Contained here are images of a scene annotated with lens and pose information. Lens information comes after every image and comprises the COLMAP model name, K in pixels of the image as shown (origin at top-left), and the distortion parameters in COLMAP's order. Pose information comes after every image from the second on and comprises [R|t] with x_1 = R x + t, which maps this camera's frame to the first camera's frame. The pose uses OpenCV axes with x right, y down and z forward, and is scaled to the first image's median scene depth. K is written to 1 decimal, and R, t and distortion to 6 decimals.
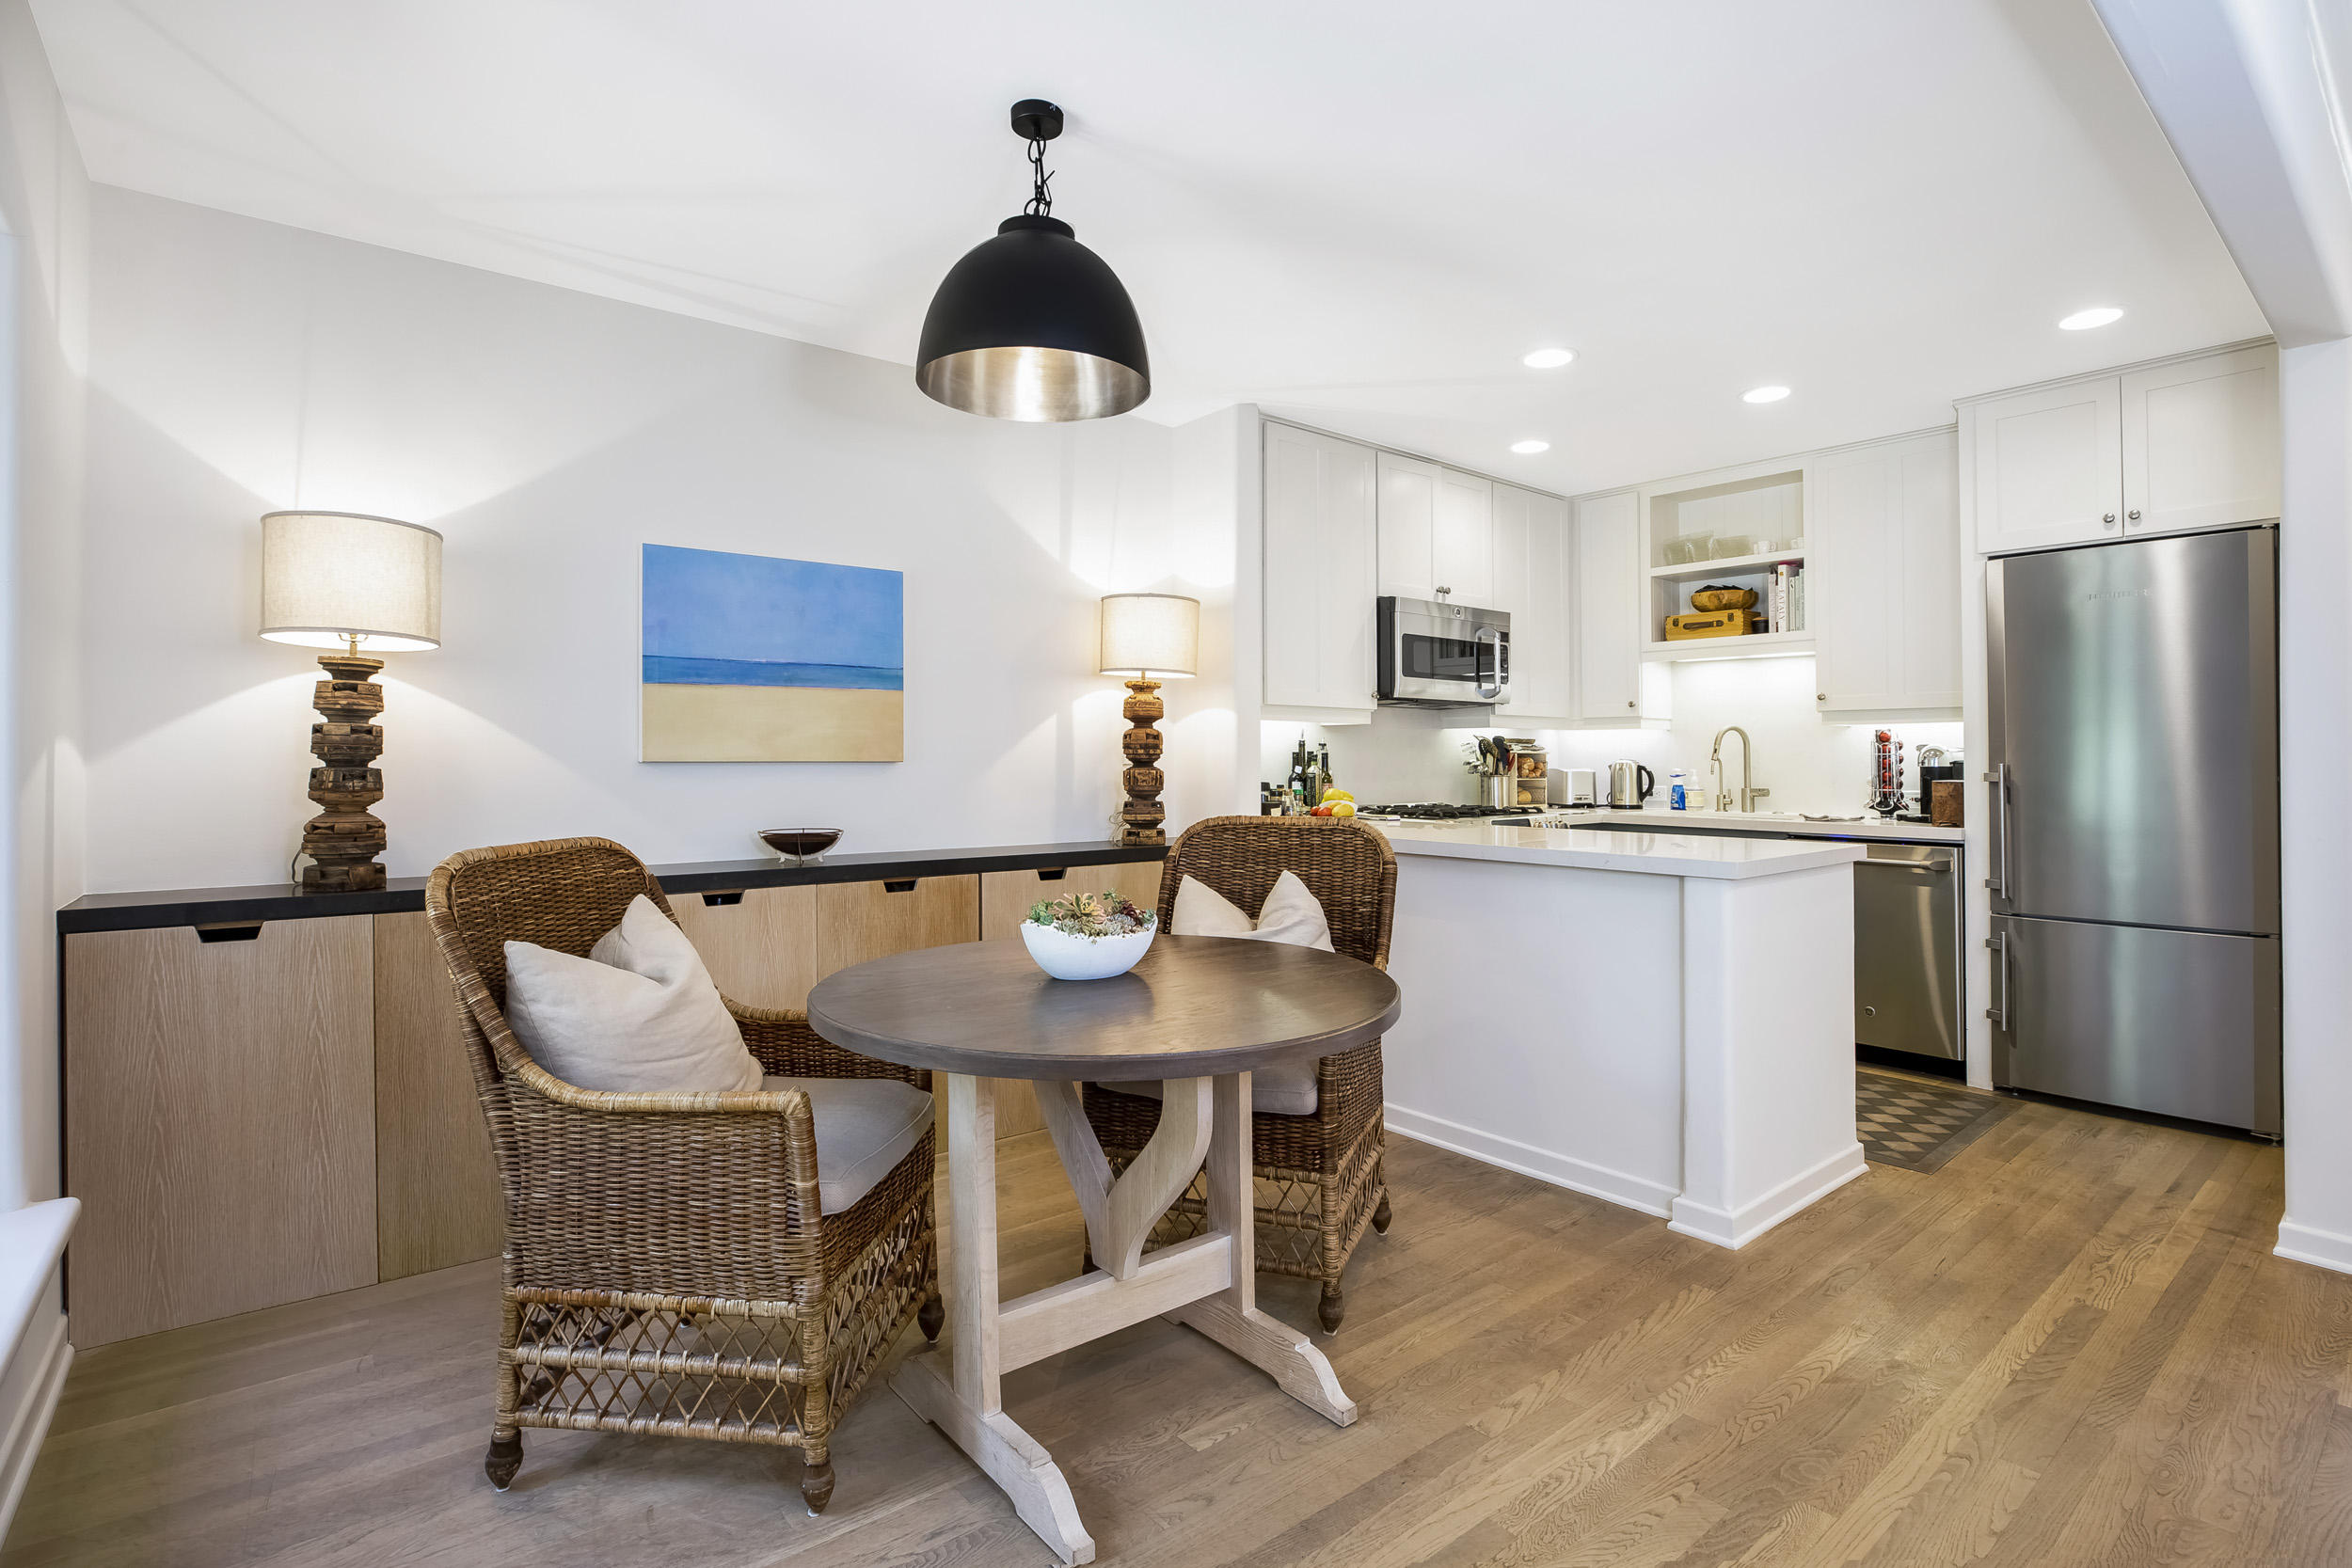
lens RADIAL K [[1083.2, 0, 1173.0], [0, 1083.2, 763.3], [0, 0, 1]] dist [-0.004603, -0.000389]
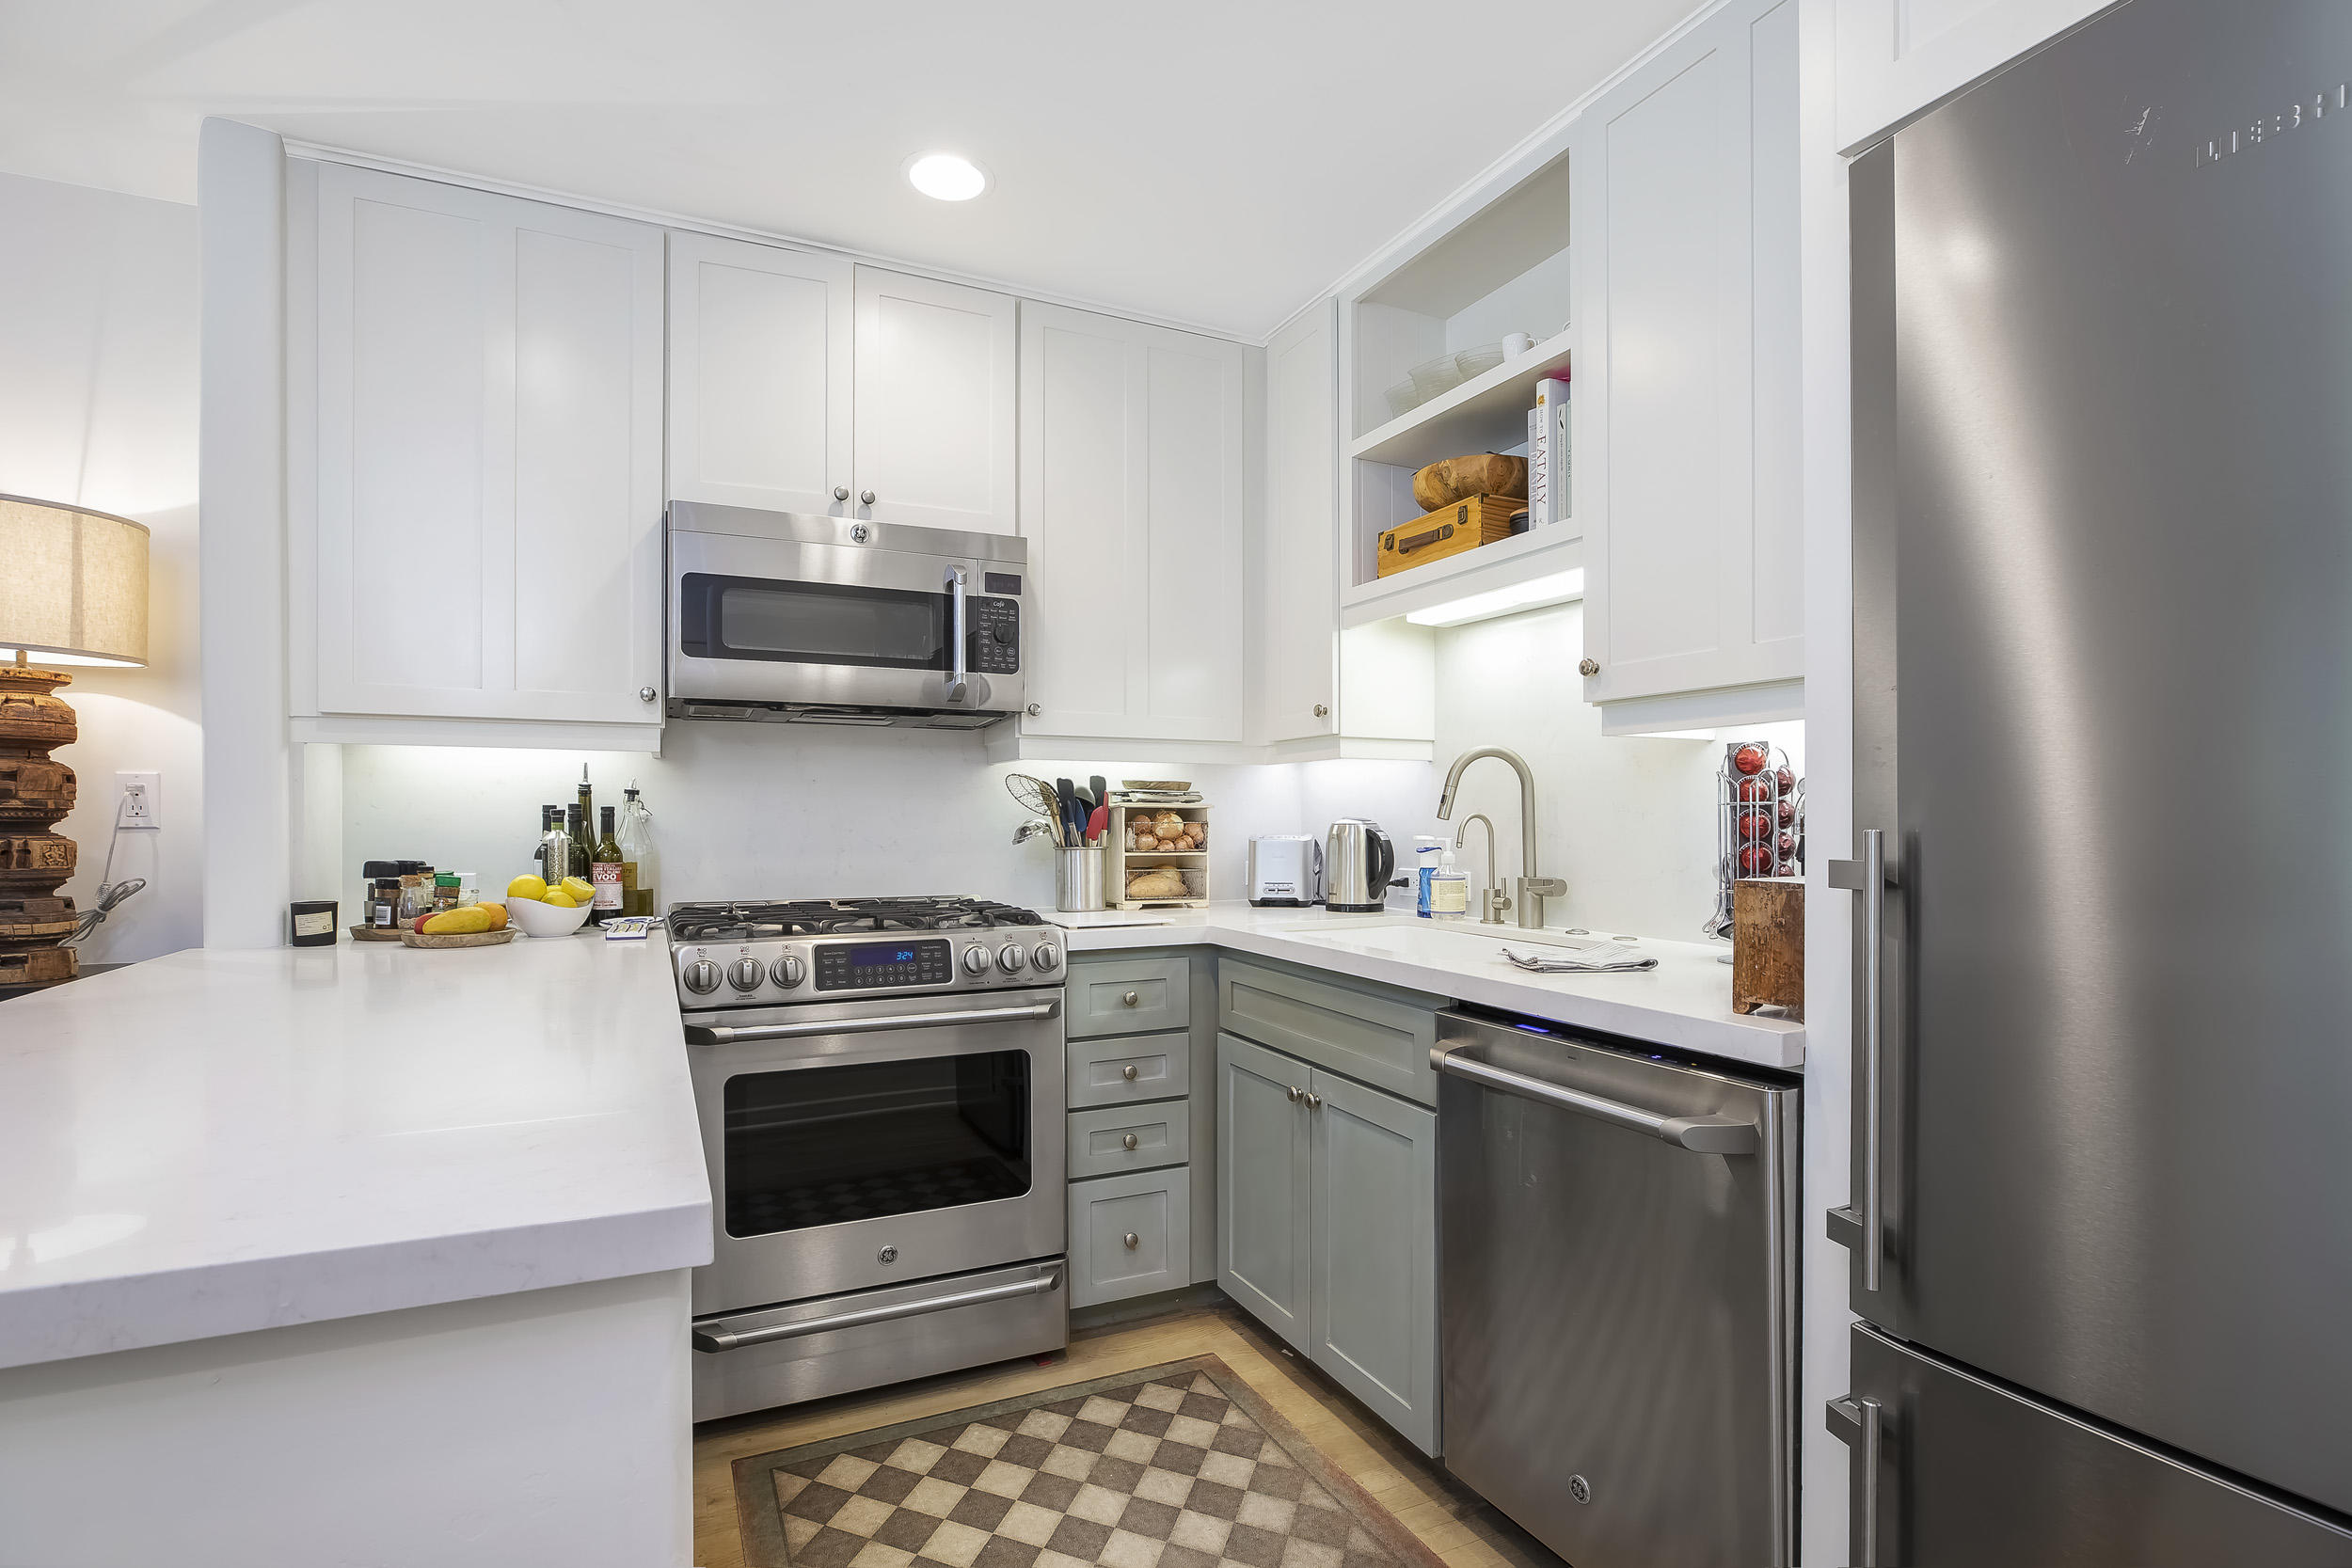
lens RADIAL K [[1083.2, 0, 1125.1], [0, 1083.2, 831.1], [0, 0, 1]] dist [-0.004603, -0.000389]
pose [[0.966775, 0.000825, -0.255627, 0.496113], [0.000911, 0.999977, 0.006672, -0.000705], [0.255627, -0.006683, 0.966752, 0.509165]]
